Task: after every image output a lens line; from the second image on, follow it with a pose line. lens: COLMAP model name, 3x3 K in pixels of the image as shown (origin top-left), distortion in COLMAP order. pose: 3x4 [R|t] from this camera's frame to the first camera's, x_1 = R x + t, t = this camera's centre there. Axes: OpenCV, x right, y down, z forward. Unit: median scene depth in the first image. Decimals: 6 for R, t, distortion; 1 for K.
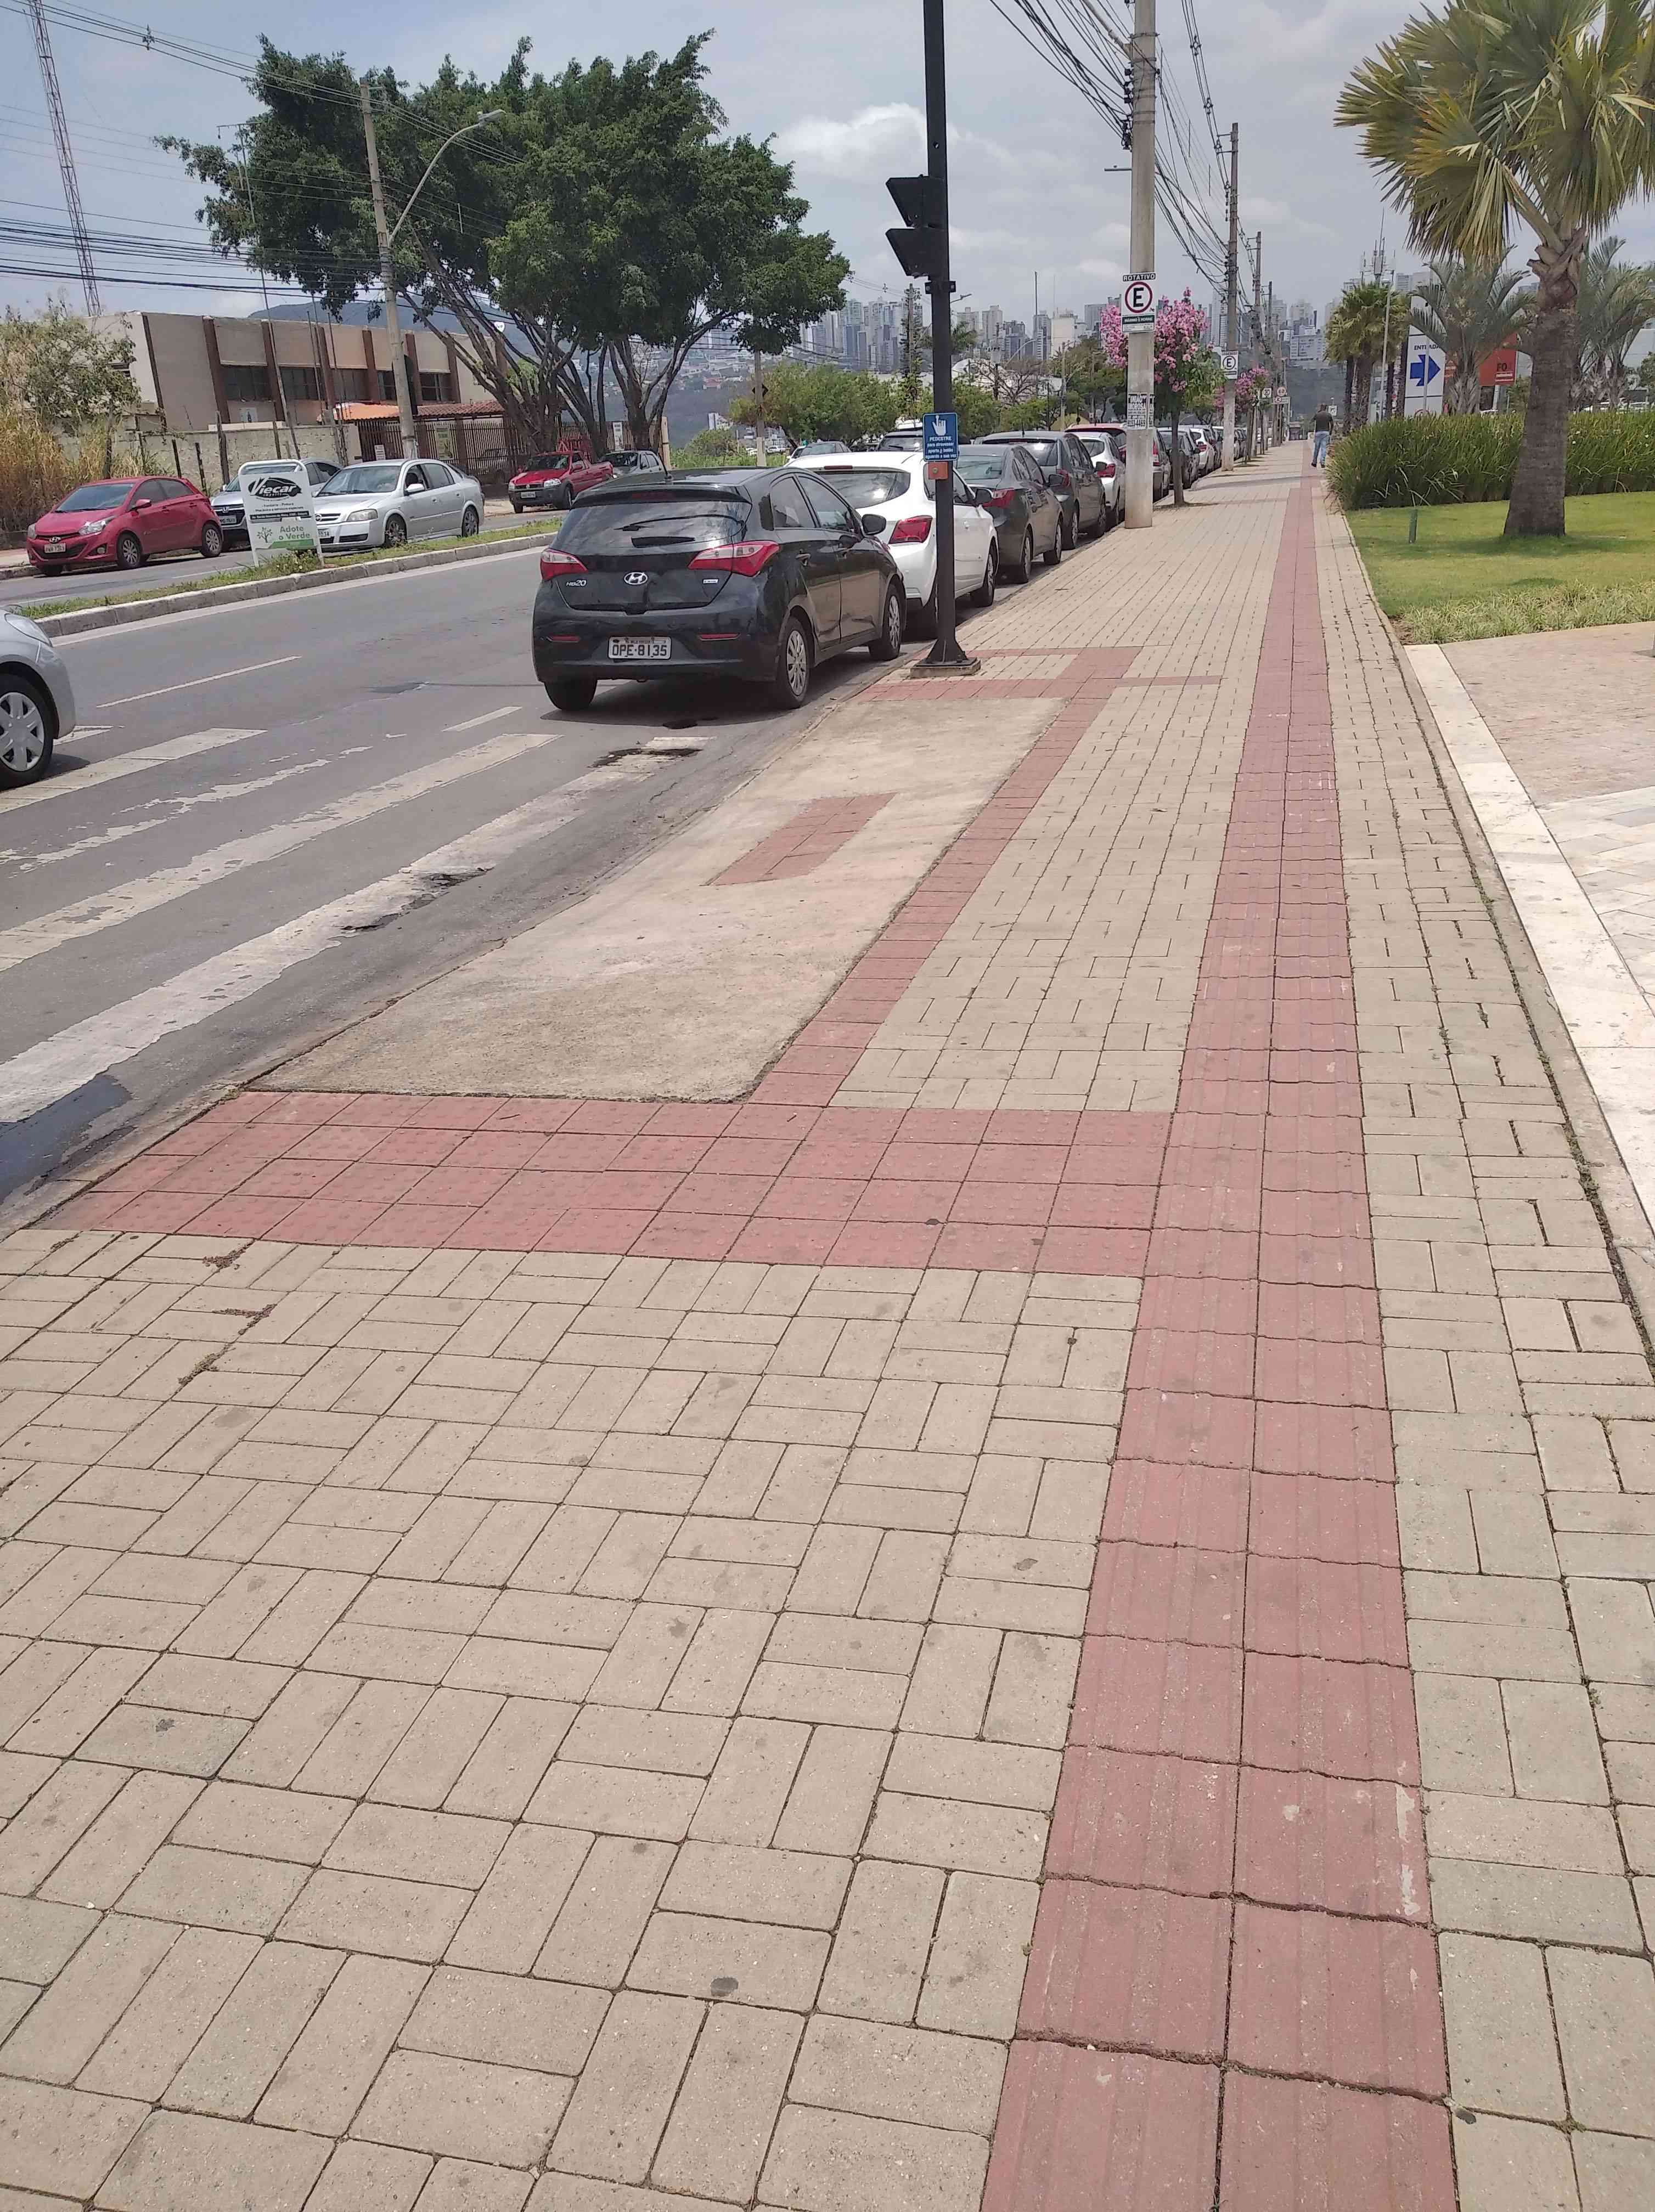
lens RADIAL K [[1693.2, 0, 829.8], [0, 1693.2, 1073.7], [0, 0, 1]] dist [0.072873, -0.099243]
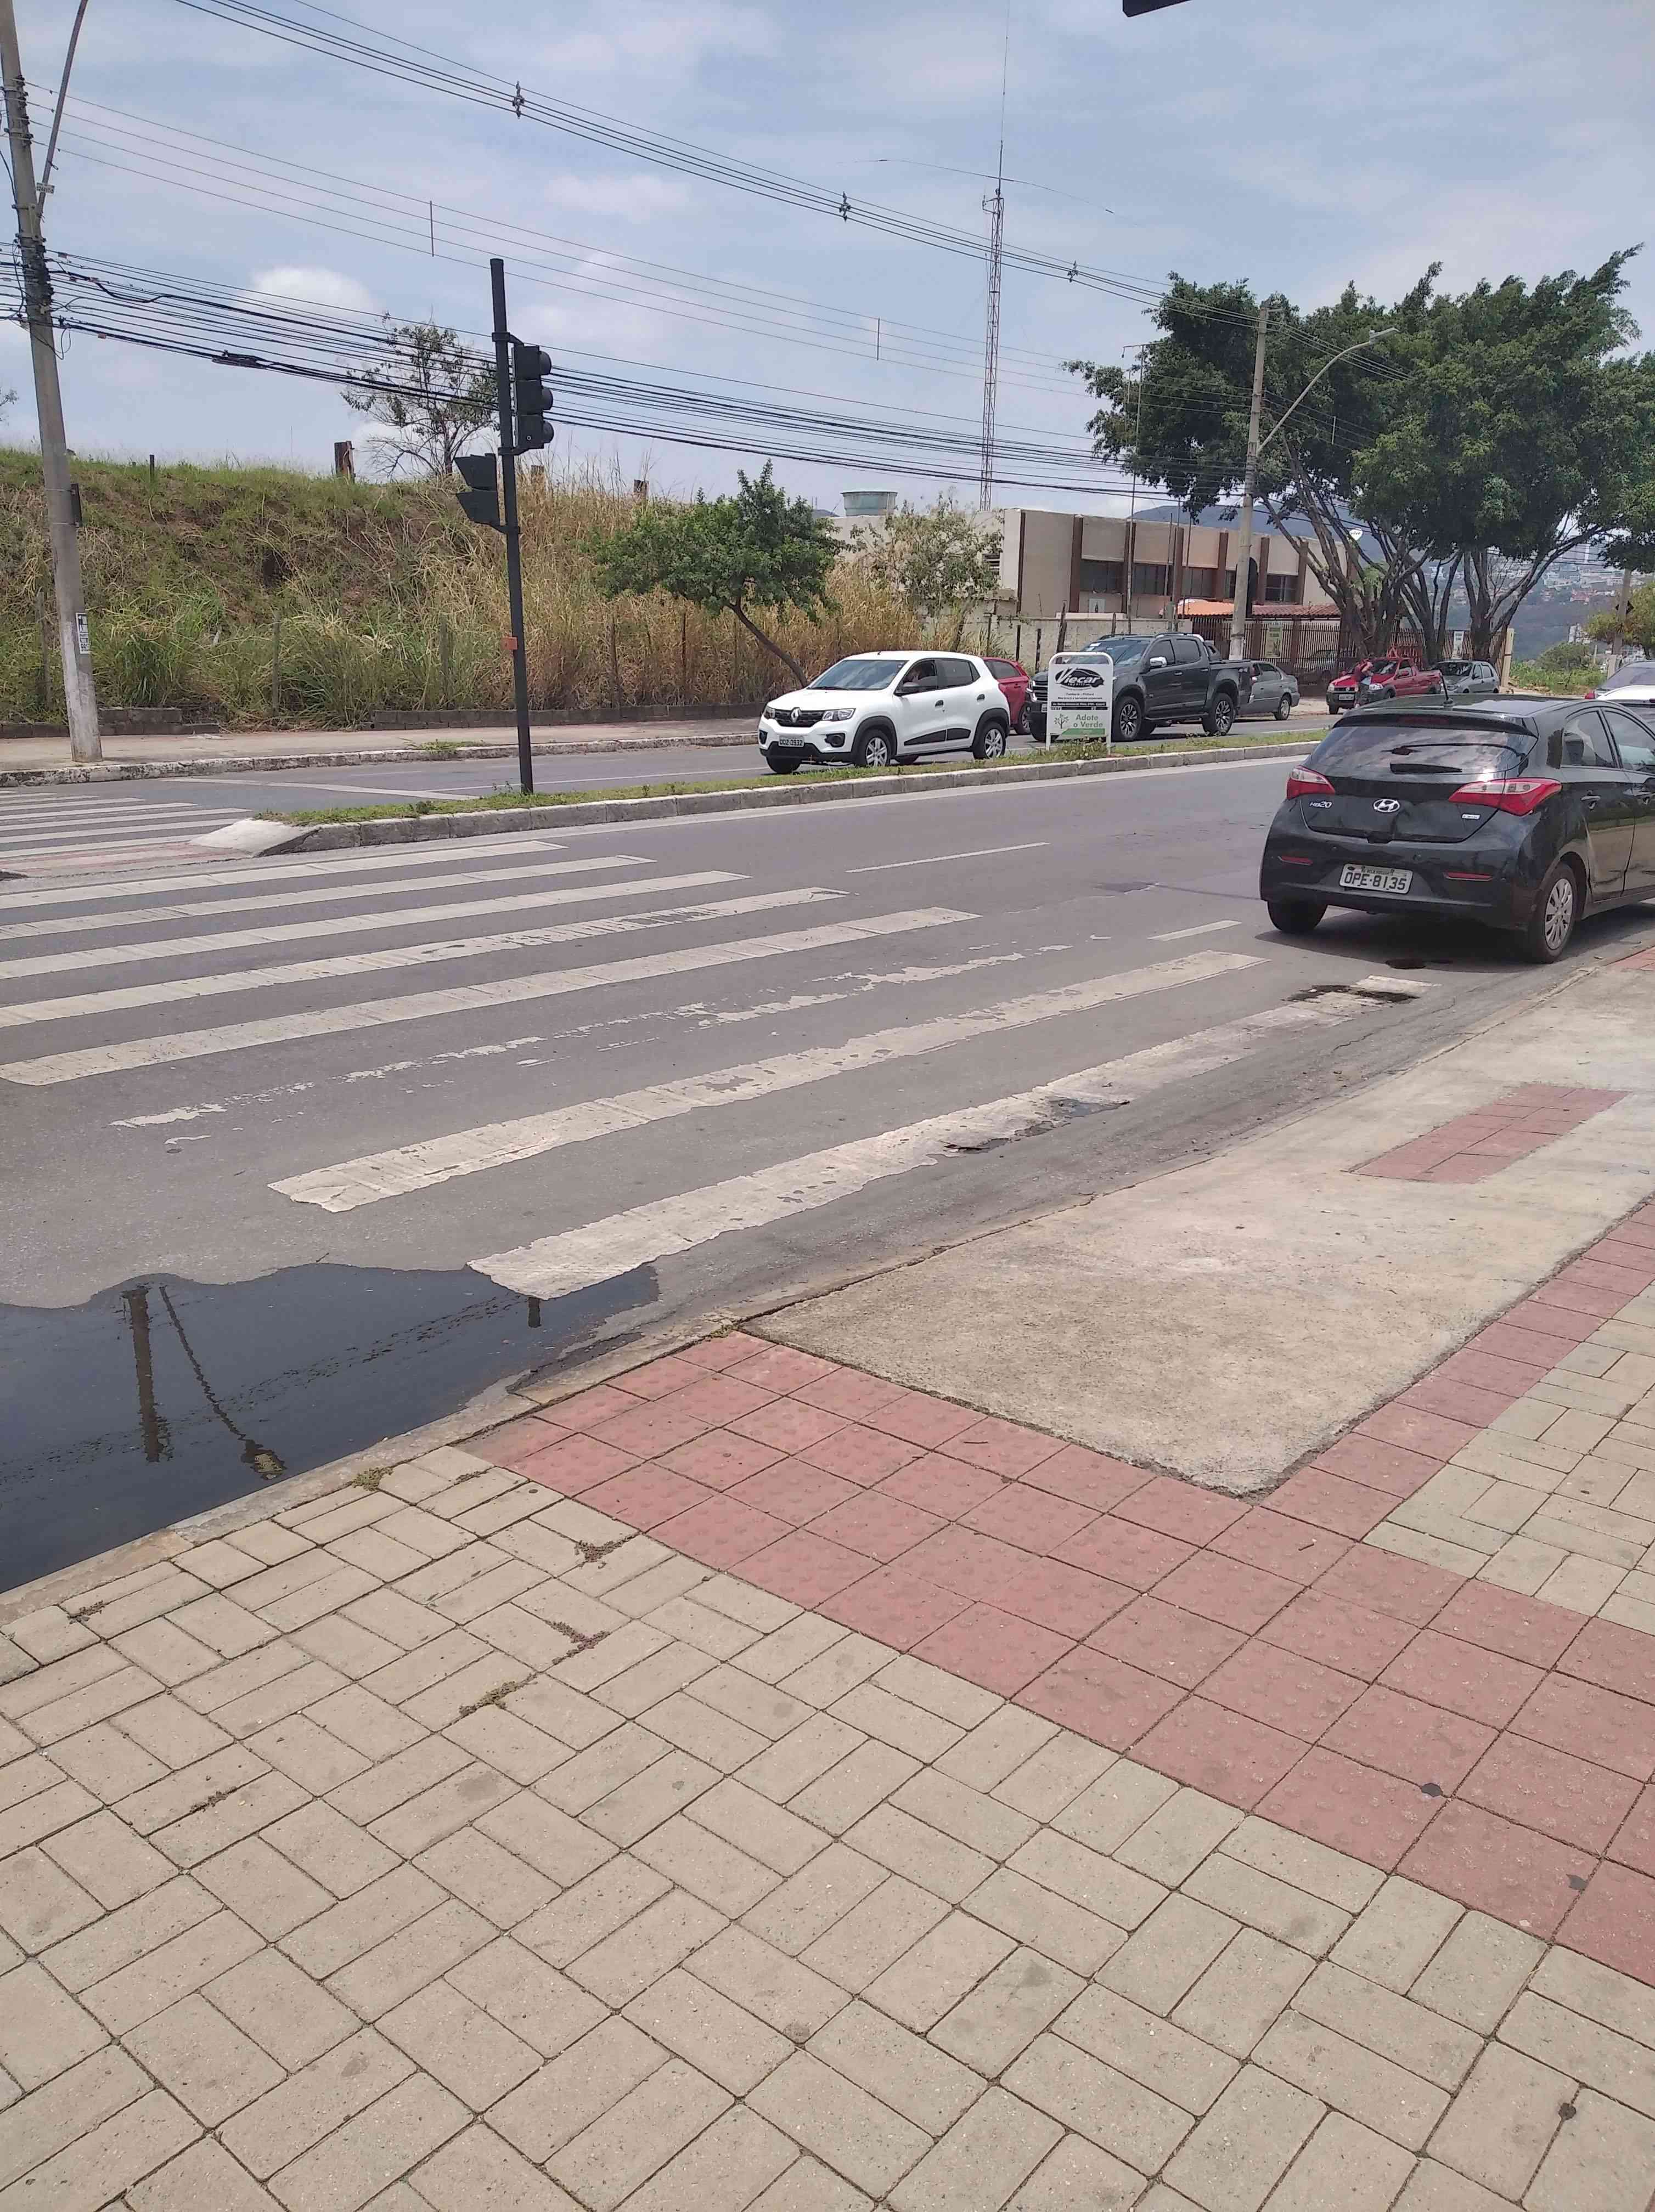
lens RADIAL K [[1706.0, 0, 839.1], [0, 1706.0, 1105.3], [0, 0, 1]] dist [0.038901, -0.064454]
pose [[0.898060, 0.171191, -0.405193, 0.030941], [-0.206129, 0.977542, -0.043855, -0.041662], [0.388586, 0.122907, 0.913179, 0.087098]]
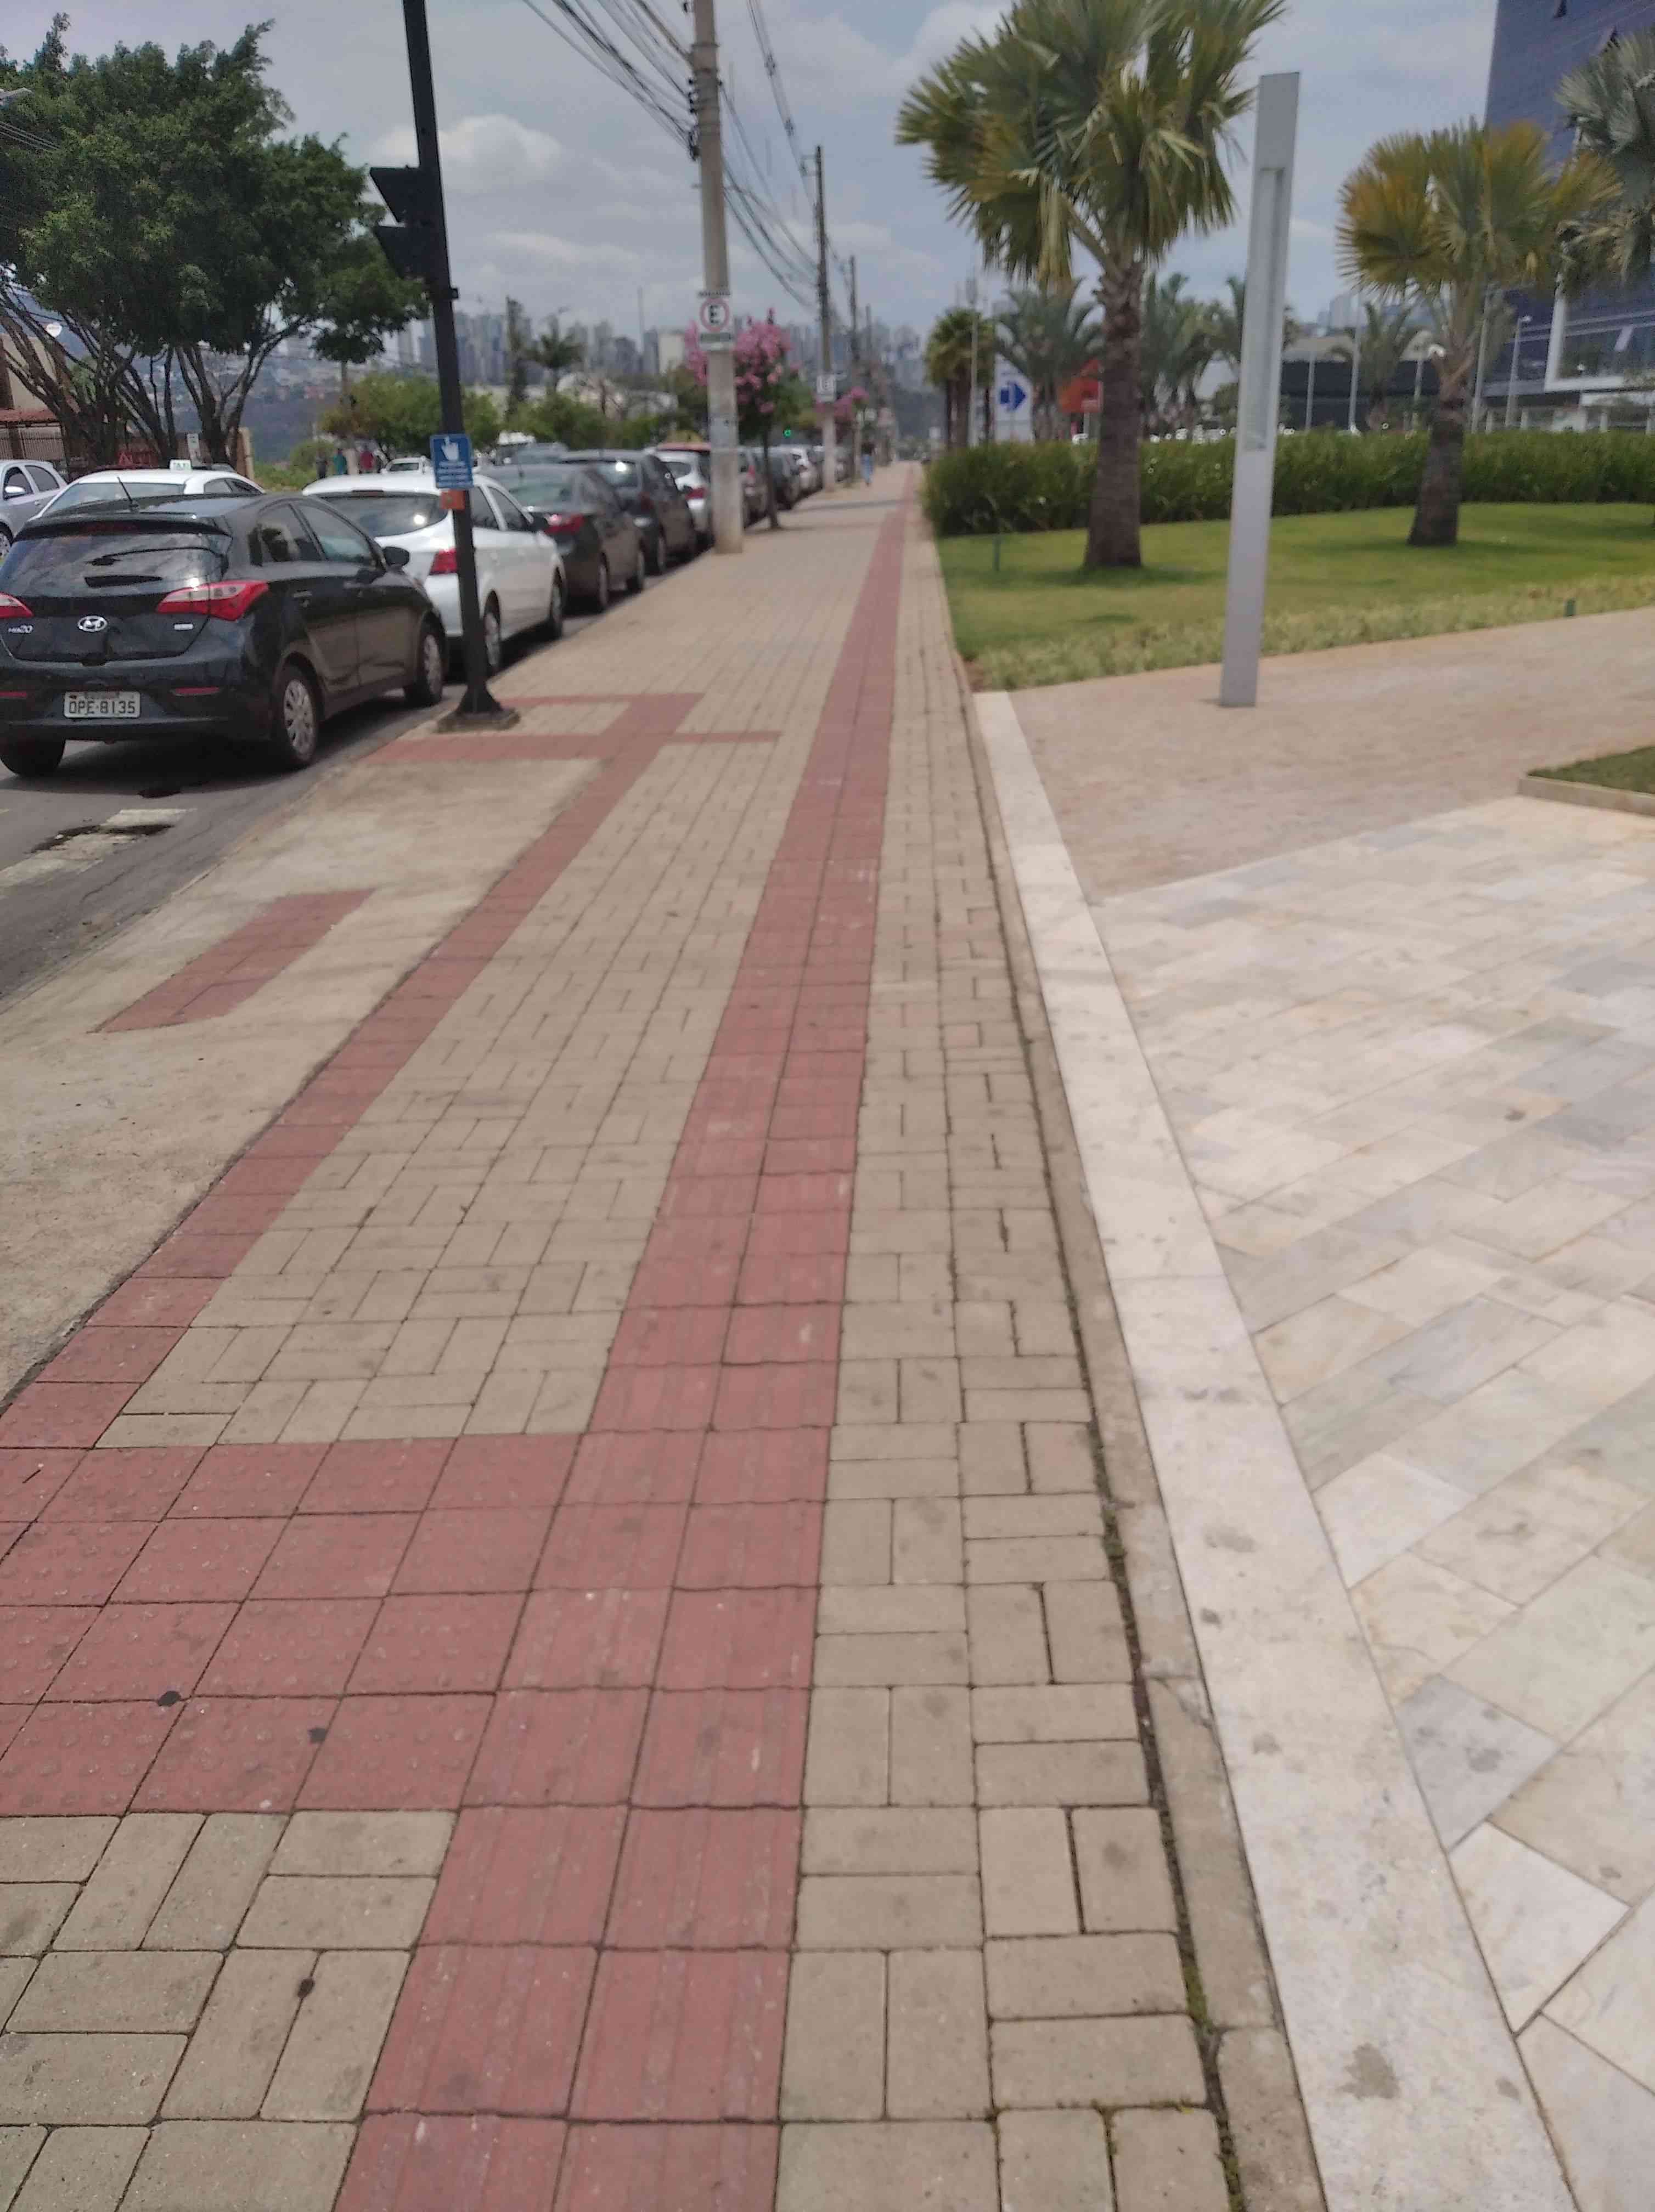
lens RADIAL K [[1738.1, 0, 794.6], [0, 1738.1, 1103.5], [0, 0, 1]] dist [0.040093, -0.075150]
pose [[0.981241, -0.054210, 0.185008, 0.071729], [0.054326, 0.998513, 0.004446, -0.050128], [-0.184974, 0.005688, 0.982727, 0.117608]]
